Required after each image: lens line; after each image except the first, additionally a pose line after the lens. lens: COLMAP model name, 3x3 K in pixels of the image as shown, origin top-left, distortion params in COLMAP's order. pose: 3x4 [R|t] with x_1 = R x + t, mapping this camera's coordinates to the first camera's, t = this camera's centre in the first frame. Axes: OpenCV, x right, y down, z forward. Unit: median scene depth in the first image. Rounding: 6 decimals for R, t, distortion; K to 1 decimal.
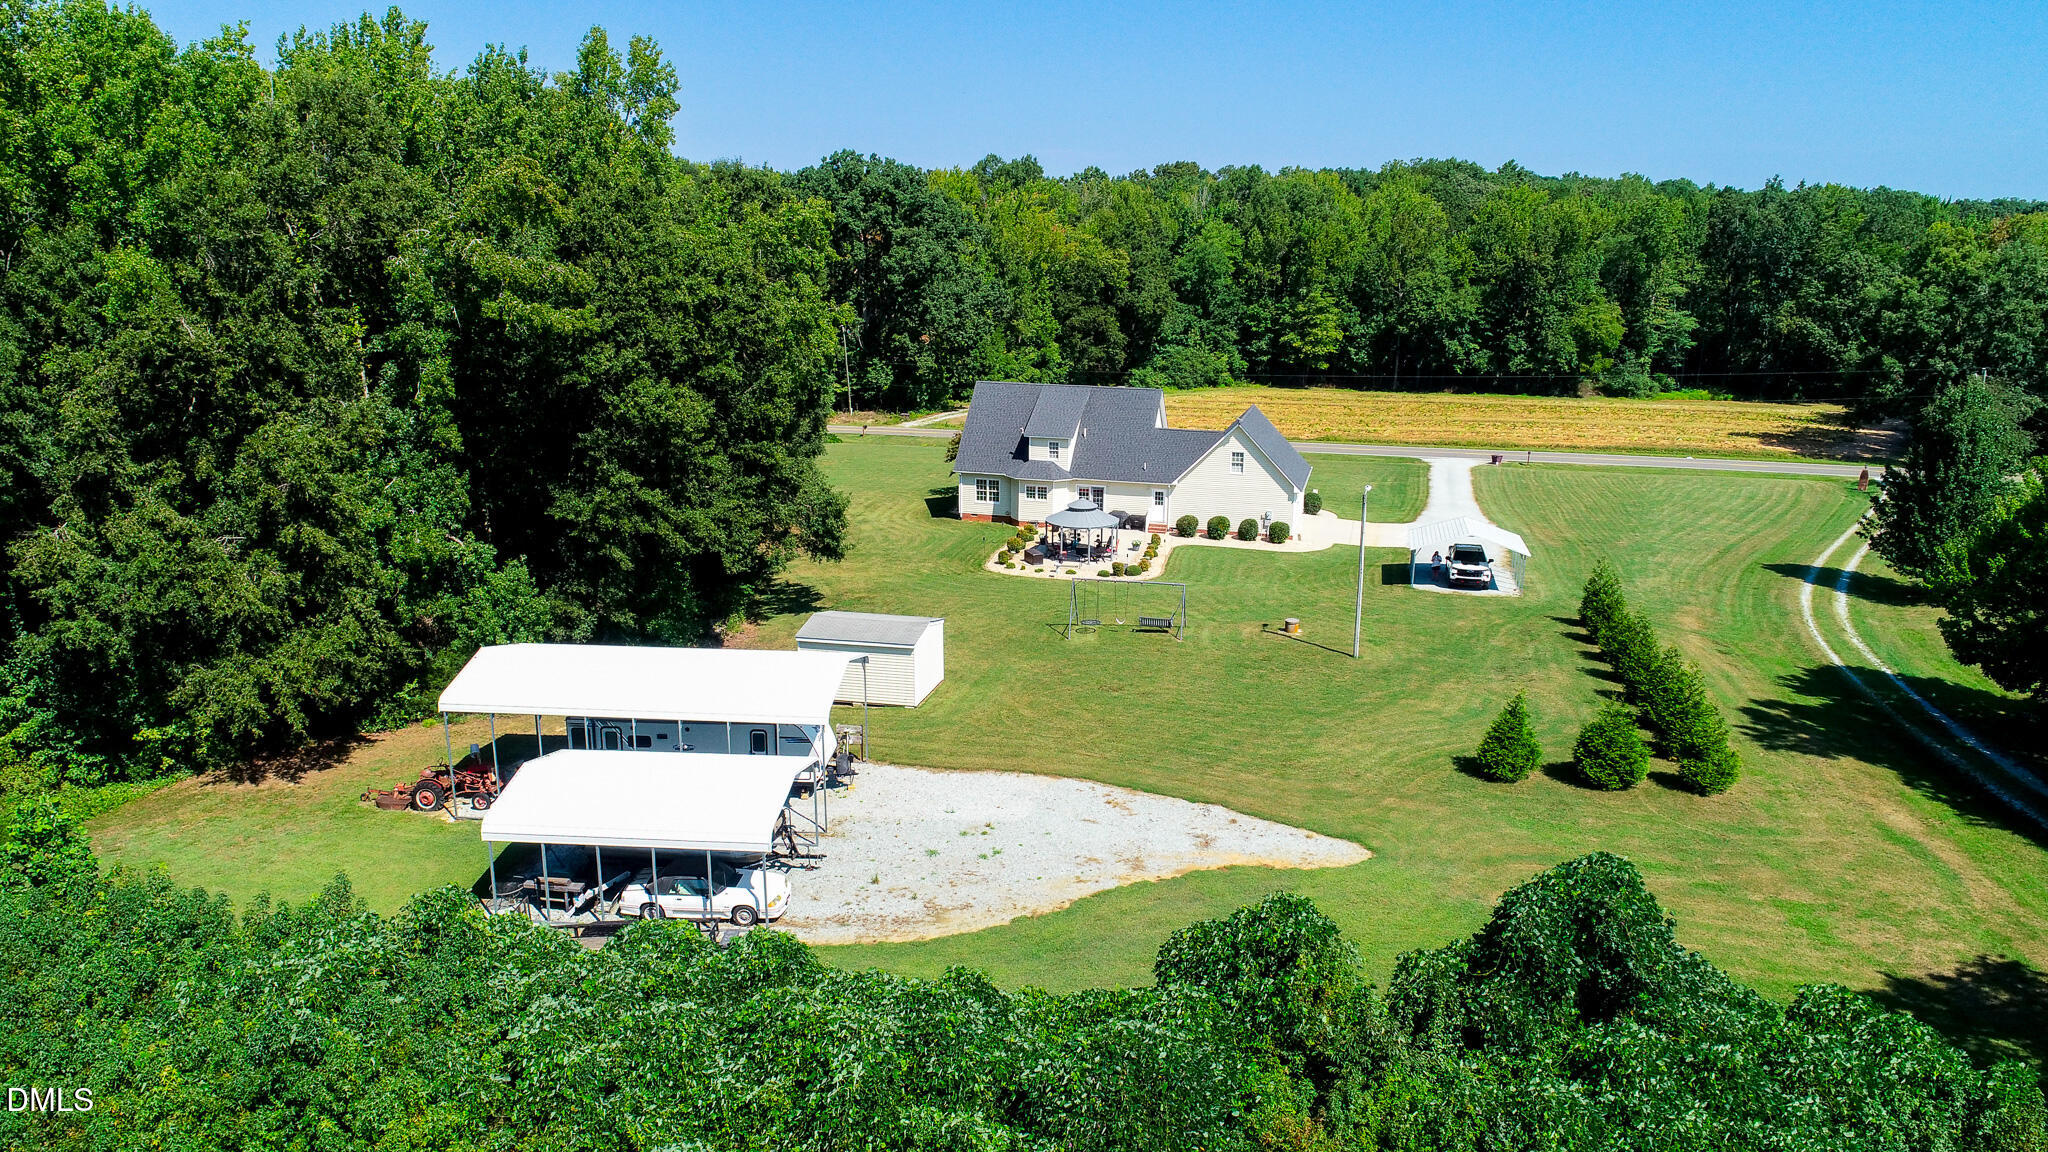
lens RADIAL K [[1379.3, 0, 1021.4], [0, 1379.3, 584.6], [0, 0, 1]] dist [0.001685, 0.000539]
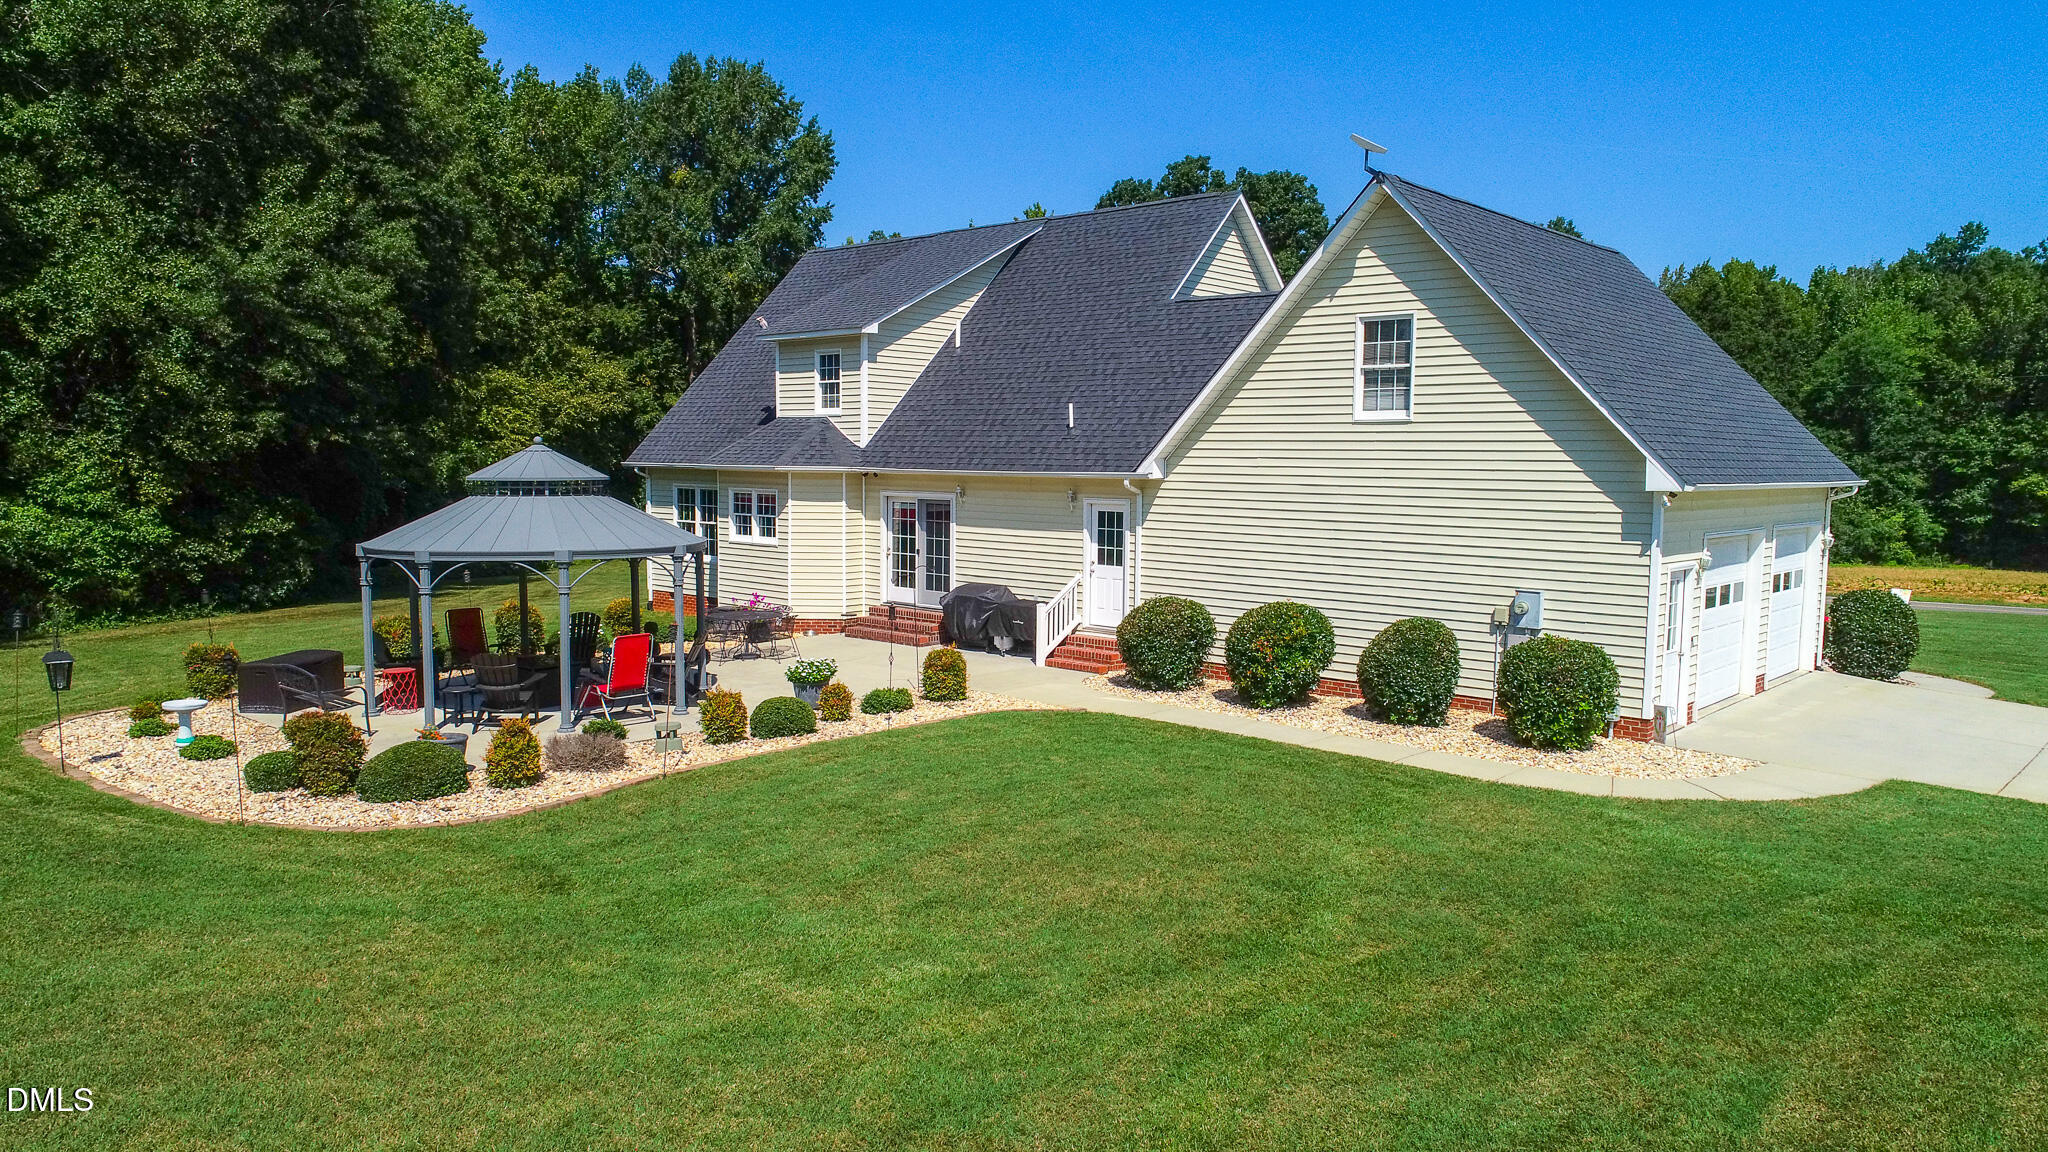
lens RADIAL K [[1379.3, 0, 1021.4], [0, 1379.3, 584.6], [0, 0, 1]] dist [0.001685, 0.000539]
pose [[0.889724, 0.039808, -0.454759, 0.090573], [-0.117521, 0.982587, -0.143913, -0.006946], [0.441112, 0.181487, 0.878910, 0.346039]]
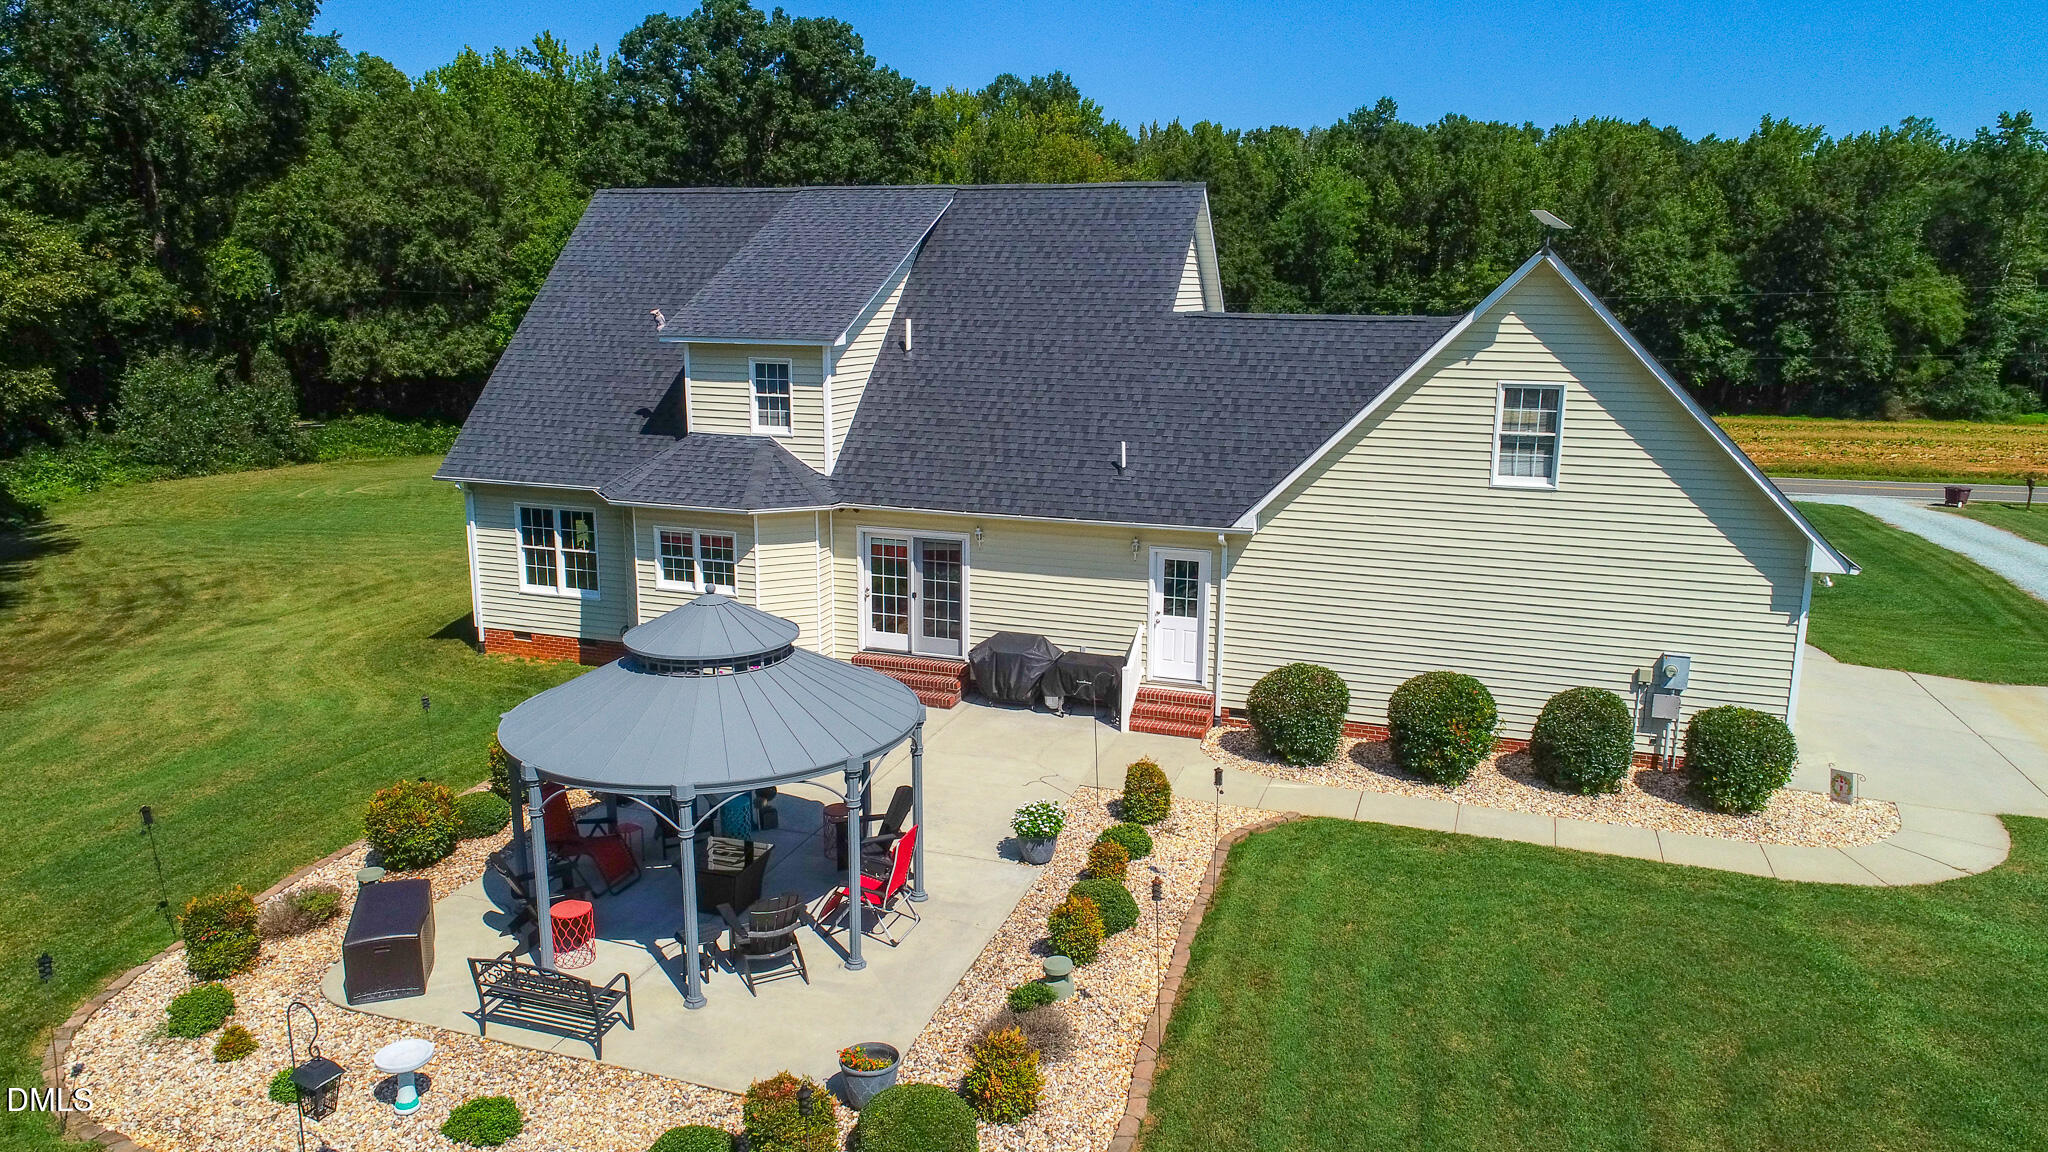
lens RADIAL K [[1379.3, 0, 1021.4], [0, 1379.3, 584.6], [0, 0, 1]] dist [0.001685, 0.000539]
pose [[0.997554, 0.012262, -0.068811, 0.039841], [-0.015363, 0.998881, -0.044729, -0.023326], [0.068185, 0.045677, 0.996627, 0.340335]]
